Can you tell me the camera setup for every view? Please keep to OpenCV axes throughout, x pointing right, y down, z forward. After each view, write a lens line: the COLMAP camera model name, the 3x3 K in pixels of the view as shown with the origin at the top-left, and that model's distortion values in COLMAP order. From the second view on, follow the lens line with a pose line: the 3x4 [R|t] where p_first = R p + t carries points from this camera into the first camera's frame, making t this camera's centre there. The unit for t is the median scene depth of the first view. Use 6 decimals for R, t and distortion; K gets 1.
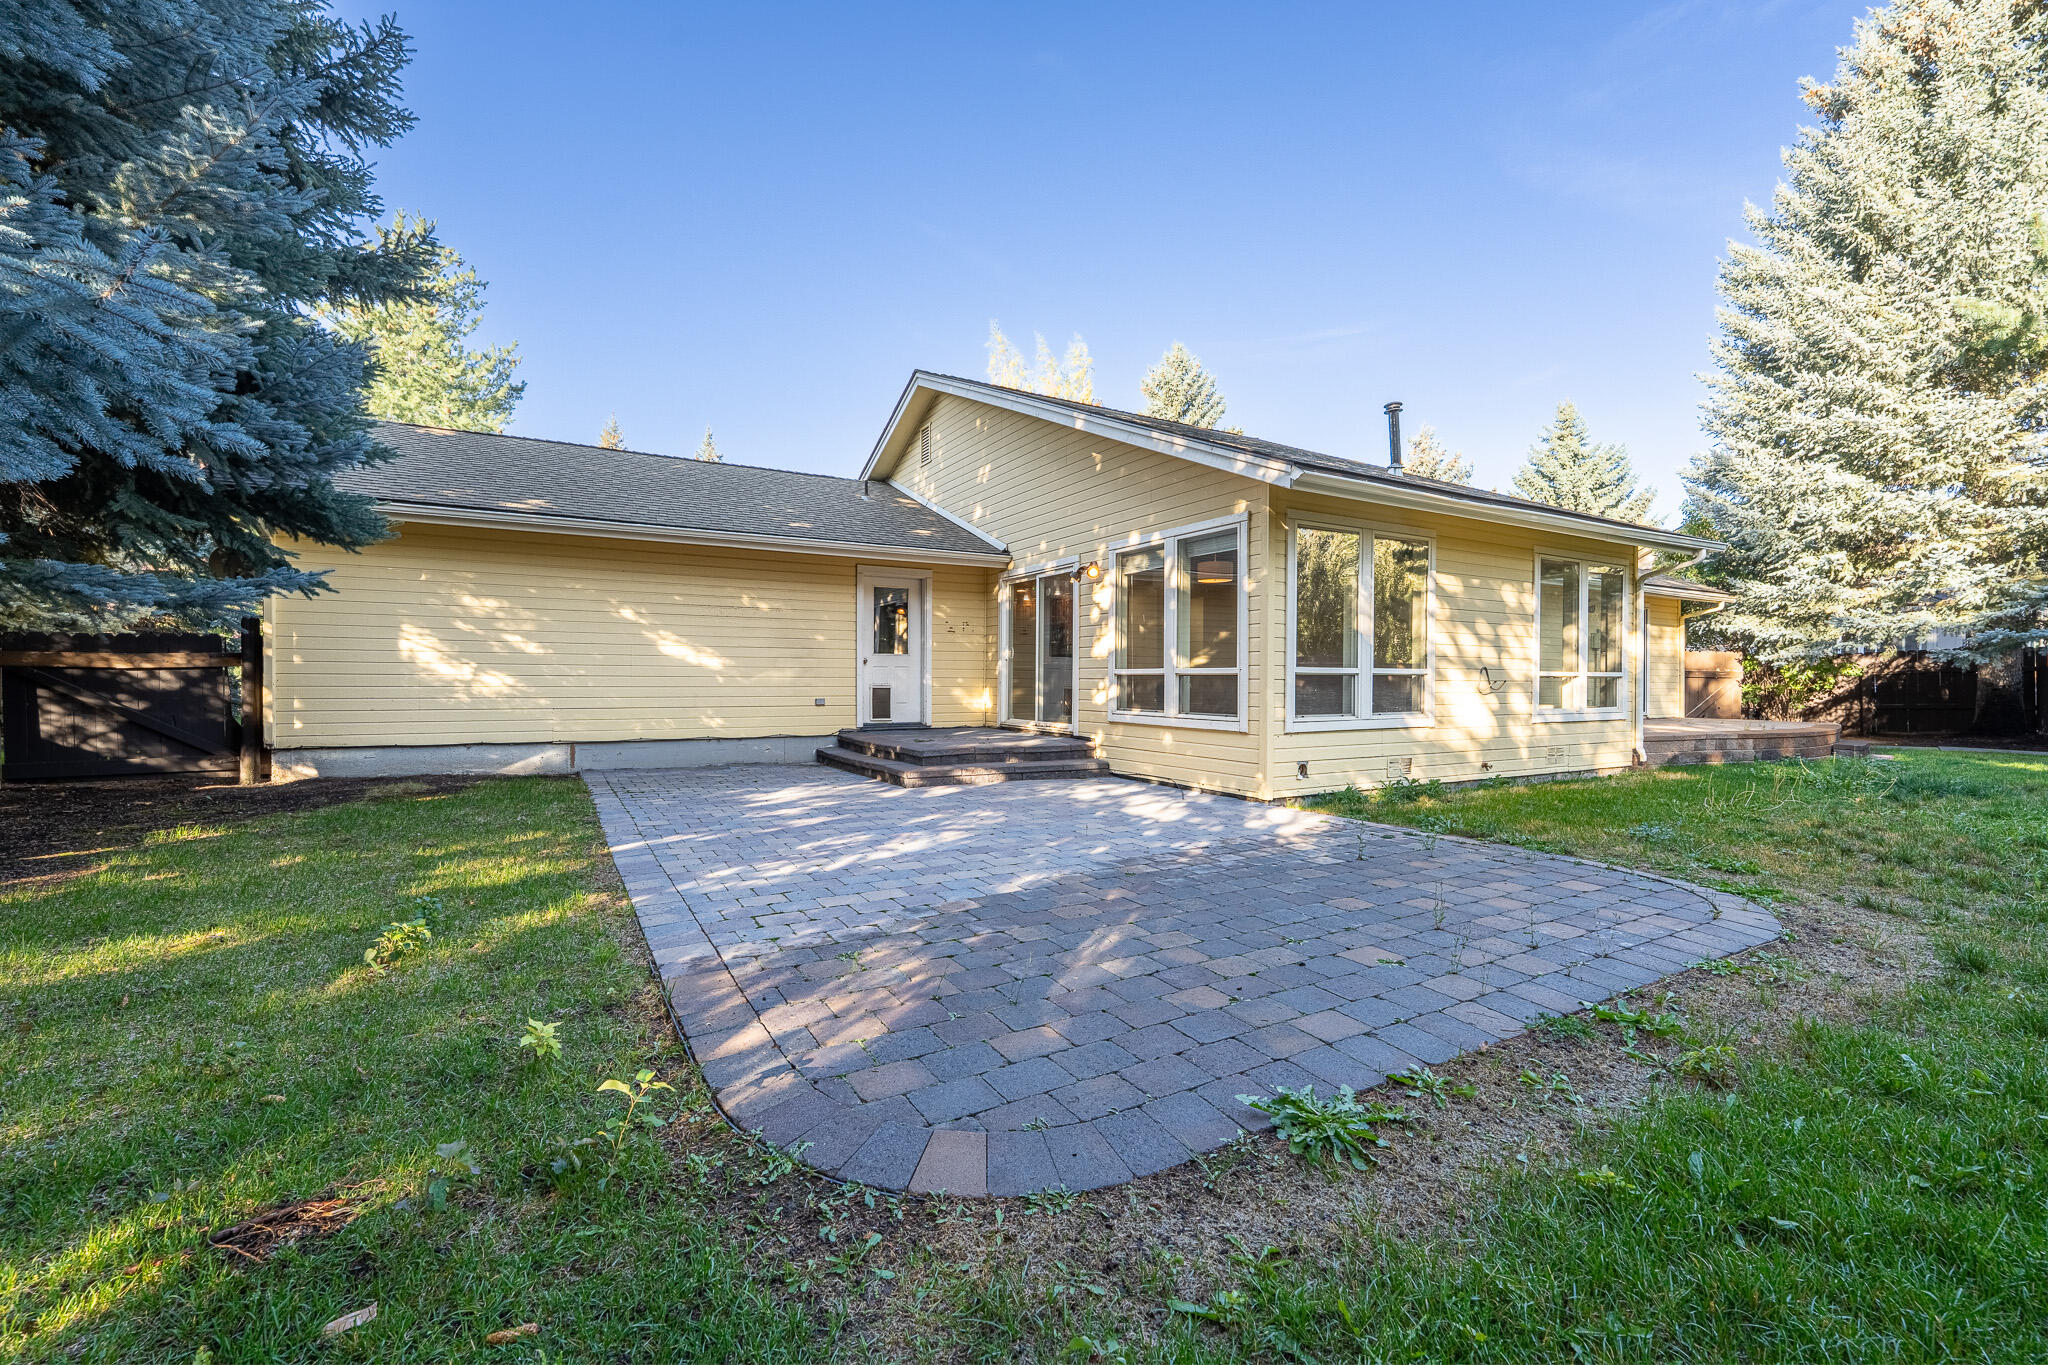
lens RADIAL K [[803.0, 0, 1024.0], [0, 803.0, 682.5], [0, 0, 1]] dist [-0.019941, -0.000137]
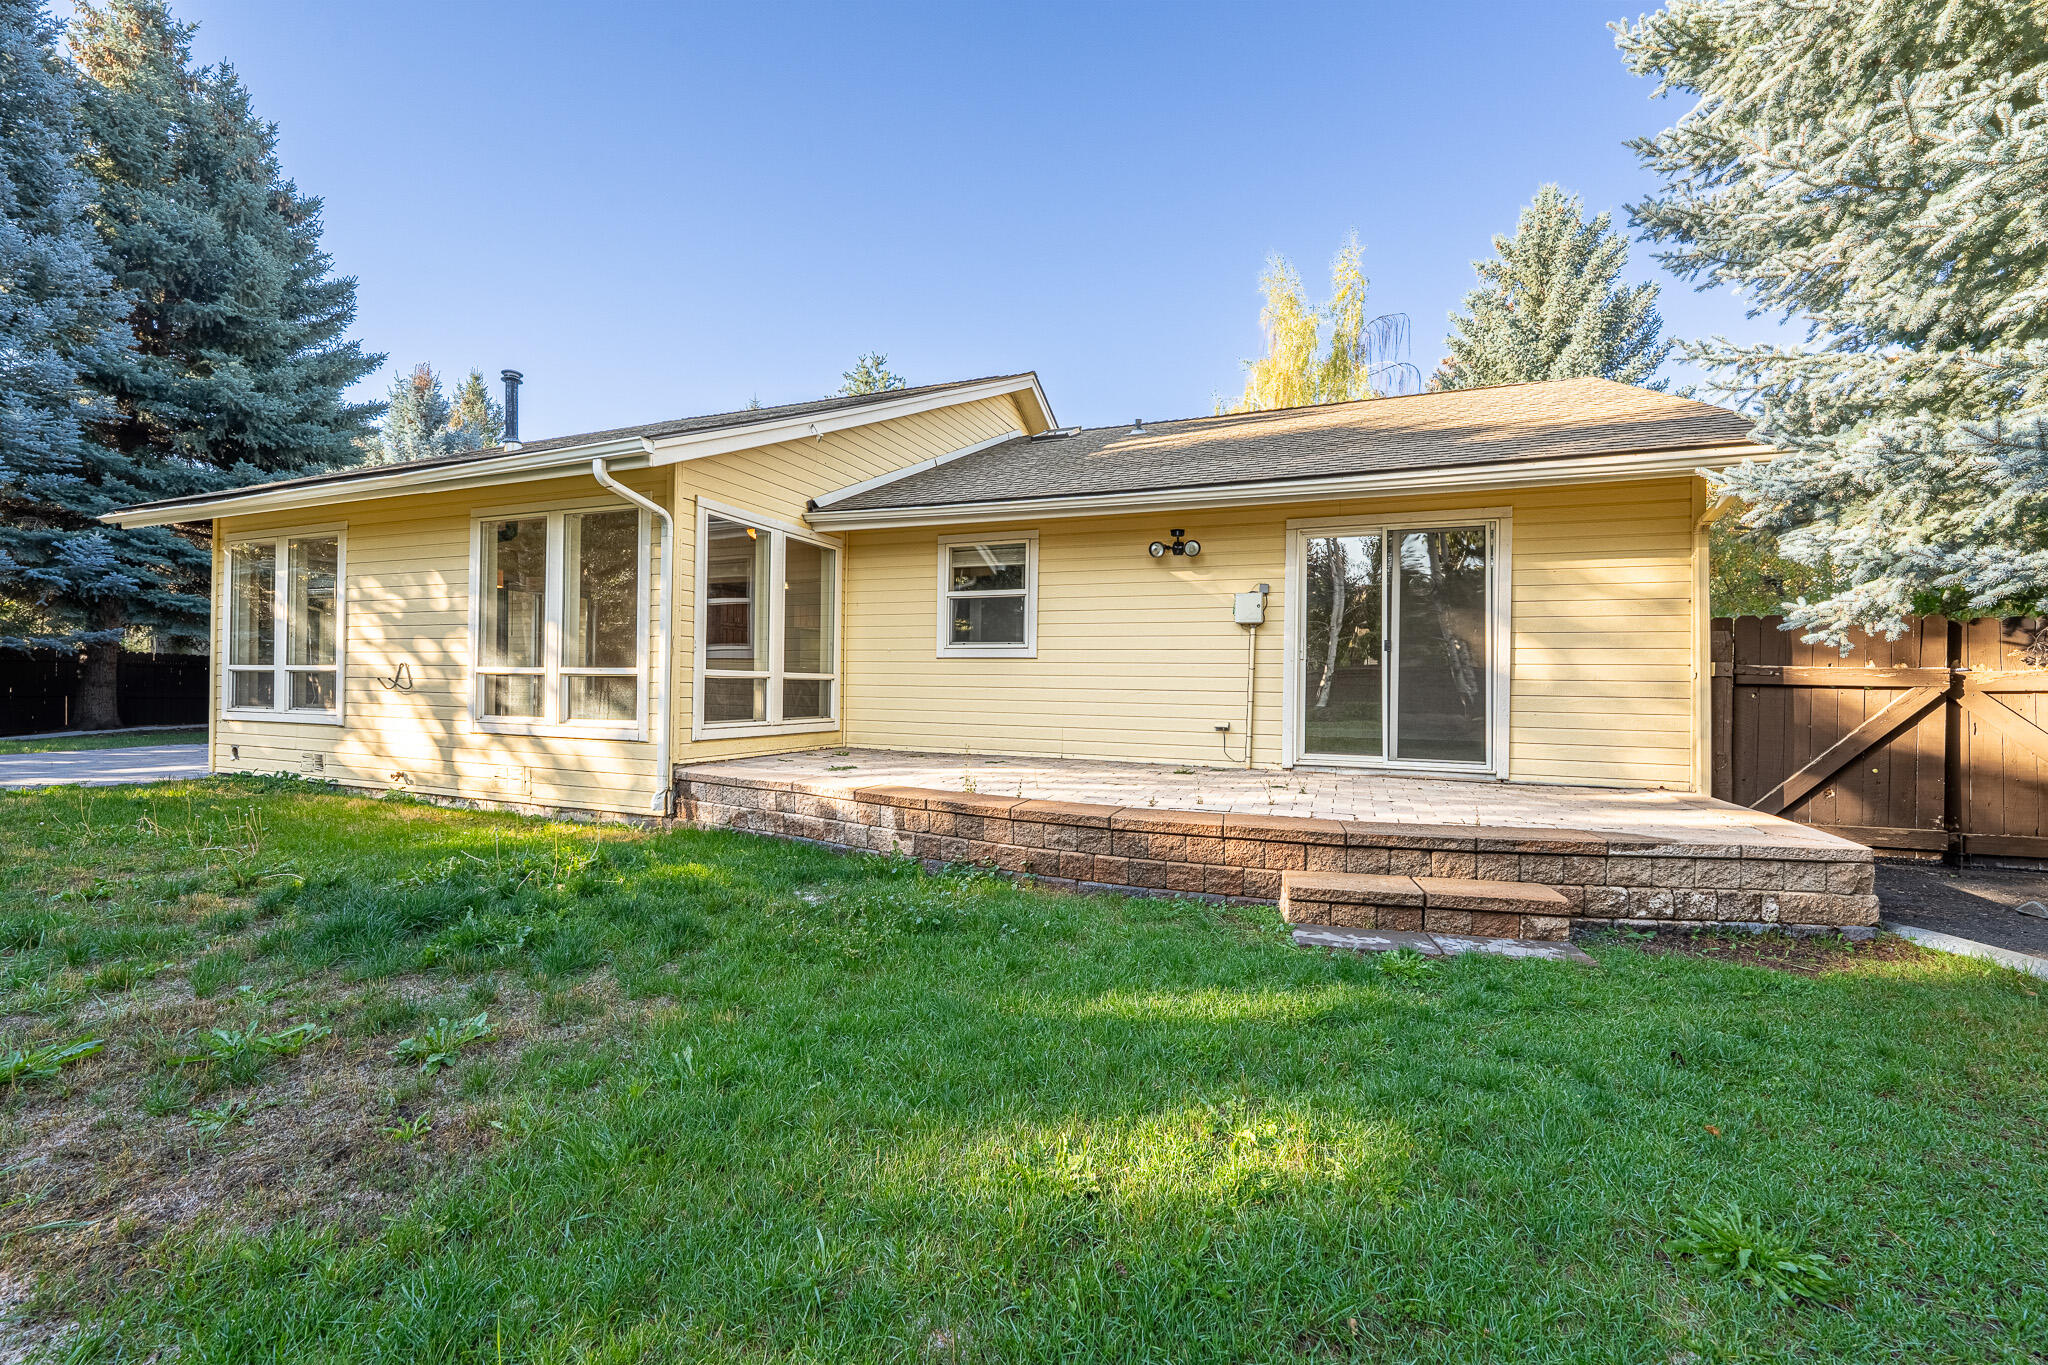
lens RADIAL K [[836.9, 0, 1024.0], [0, 836.9, 682.5], [0, 0, 1]] dist [-0.009045, -0.000097]
pose [[0.629704, 0.001048, -0.776834, 1.651238], [-0.012942, 0.999874, -0.009142, 0.001406], [0.776727, 0.015810, 0.629639, 0.914656]]
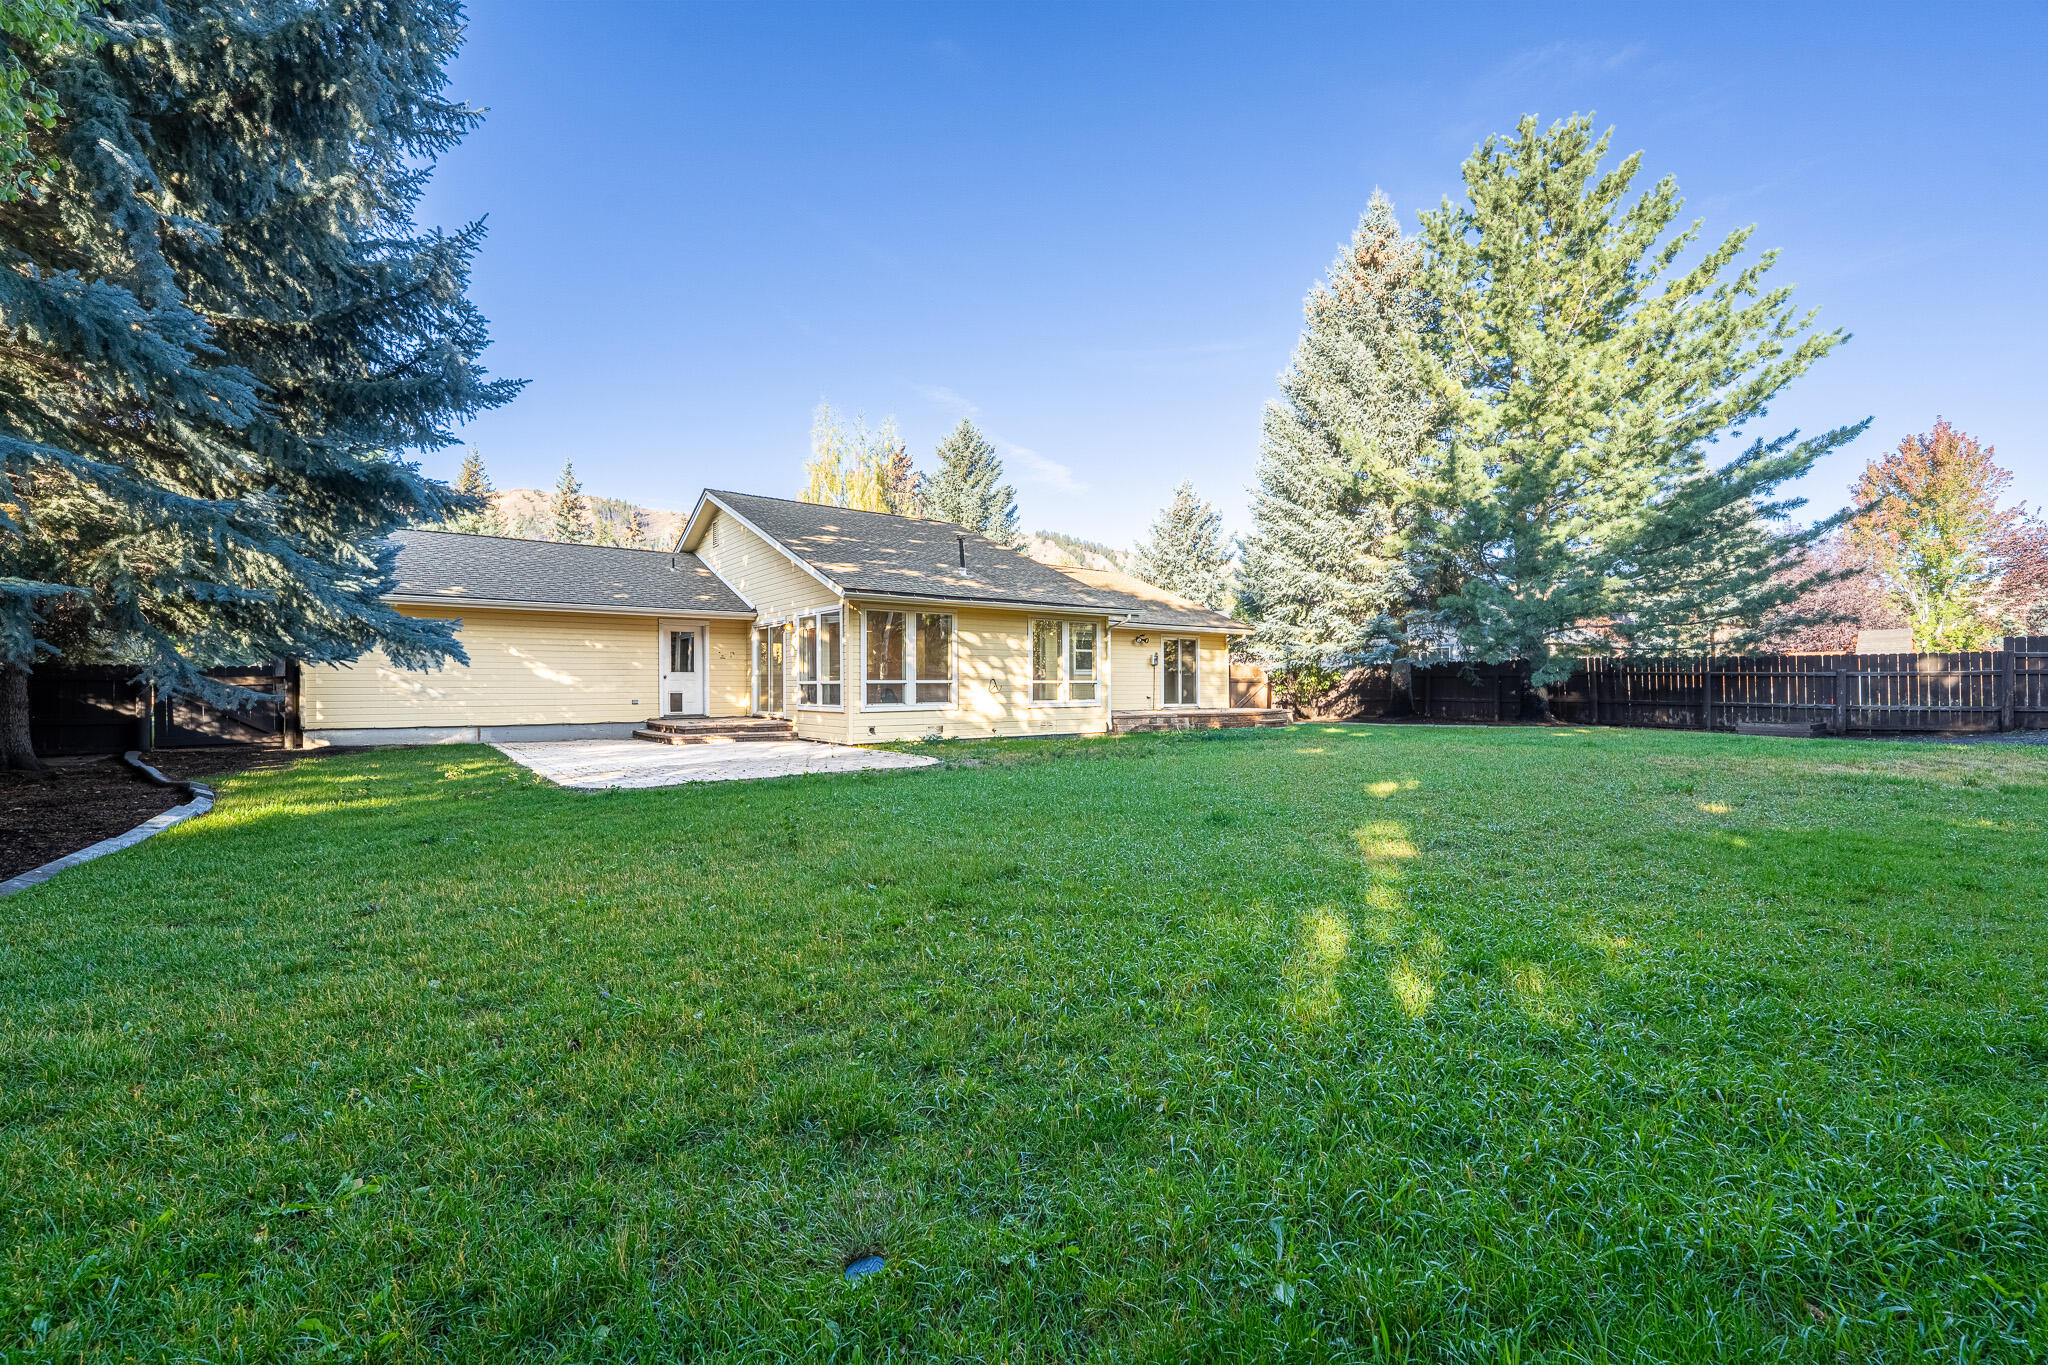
lens RADIAL K [[803.0, 0, 1024.0], [0, 803.0, 682.5], [0, 0, 1]] dist [-0.019941, -0.000137]
pose [[0.989132, -0.008615, 0.146780, 0.351477], [0.009850, 0.999922, -0.007692, 0.004534], [-0.146702, 0.009055, 0.989139, -0.889057]]
